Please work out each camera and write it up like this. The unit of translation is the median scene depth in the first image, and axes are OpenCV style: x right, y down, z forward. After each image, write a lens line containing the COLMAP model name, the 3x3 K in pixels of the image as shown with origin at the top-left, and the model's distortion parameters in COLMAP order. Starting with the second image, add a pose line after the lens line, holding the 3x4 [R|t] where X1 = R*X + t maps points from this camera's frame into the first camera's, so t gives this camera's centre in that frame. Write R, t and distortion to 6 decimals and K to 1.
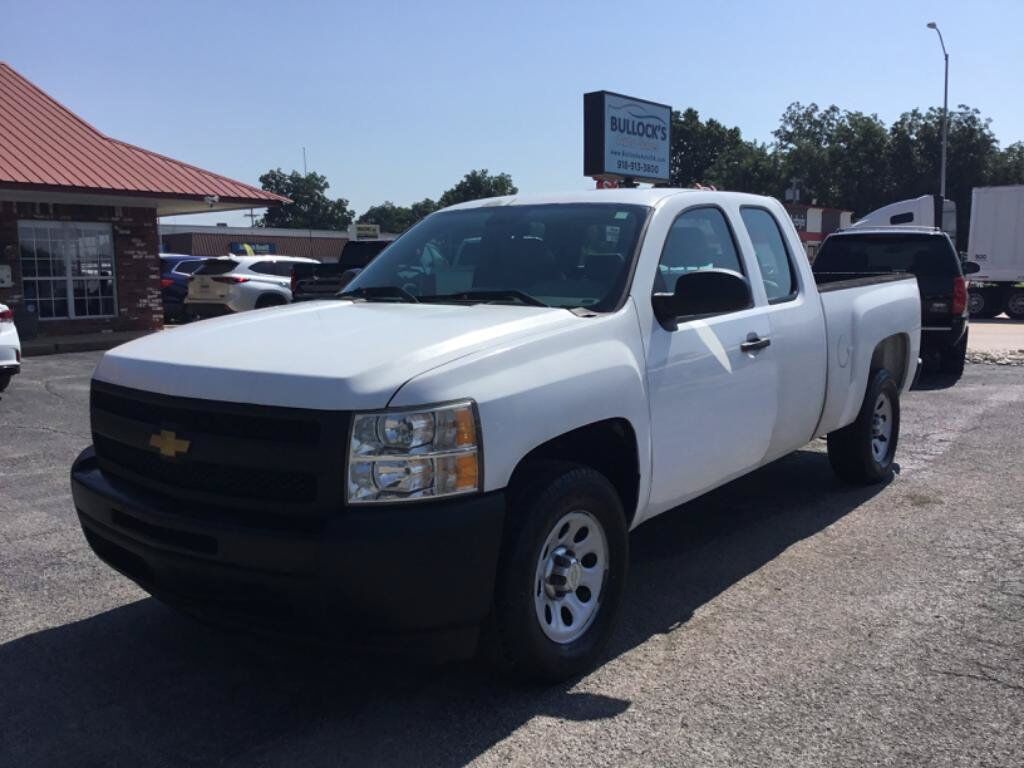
lens RADIAL K [[936.2, 0, 512.0], [0, 936.2, 384.0], [0, 0, 1]] dist [0.115959, -0.214690]
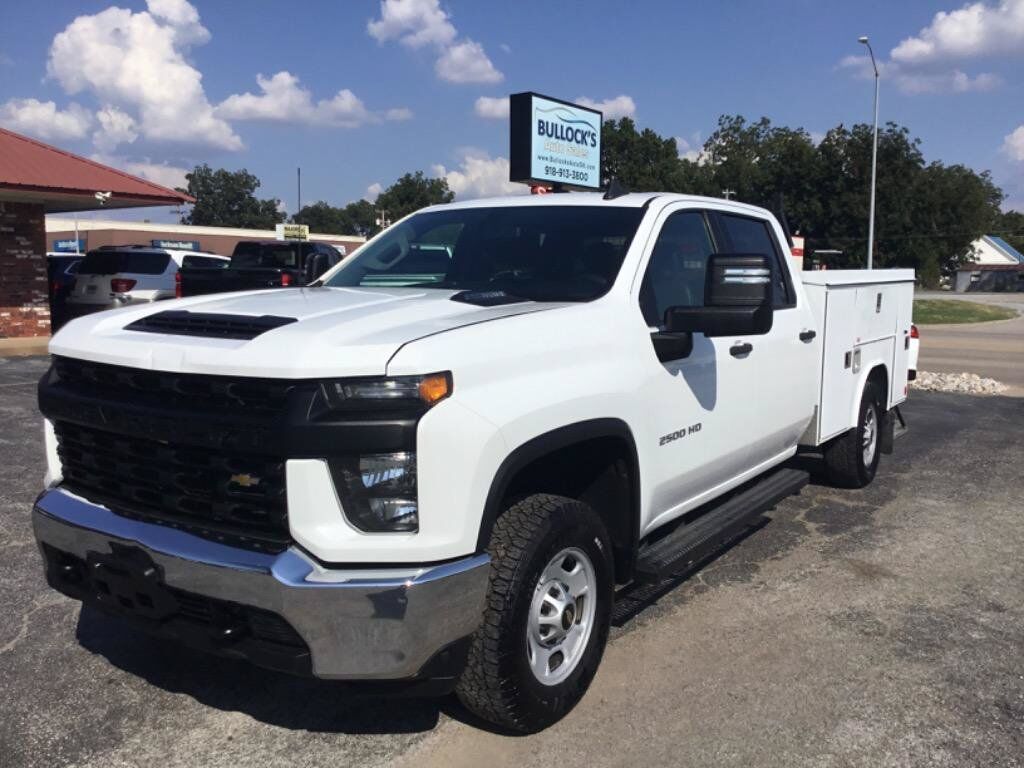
lens RADIAL K [[938.8, 0, 512.0], [0, 938.8, 384.0], [0, 0, 1]] dist [0.097176, -0.181013]
pose [[0.997602, 0.012518, 0.068070, 0.014773], [-0.012194, 0.999912, -0.005166, -0.010765], [-0.068129, 0.004323, 0.997667, 0.047592]]
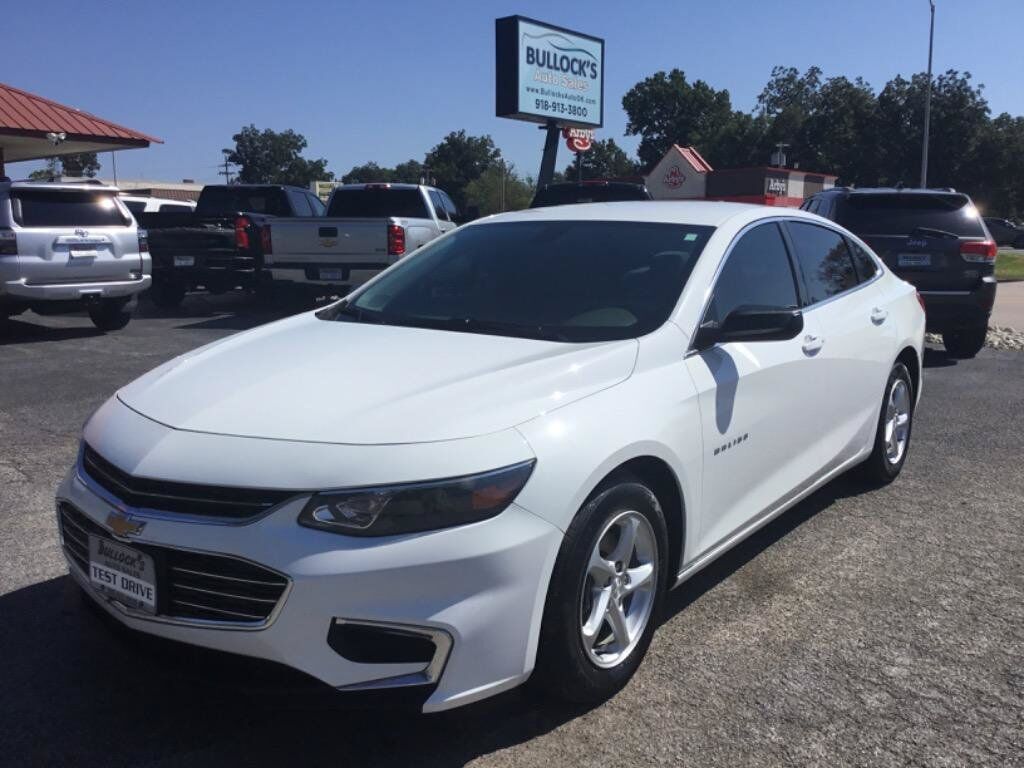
lens RADIAL K [[938.8, 0, 512.0], [0, 938.8, 384.0], [0, 0, 1]] dist [0.097176, -0.181013]
pose [[0.999849, 0.013283, 0.011226, 0.074630], [-0.013678, 0.999263, 0.035875, -0.007099], [-0.010742, -0.036023, 0.999293, 0.113007]]
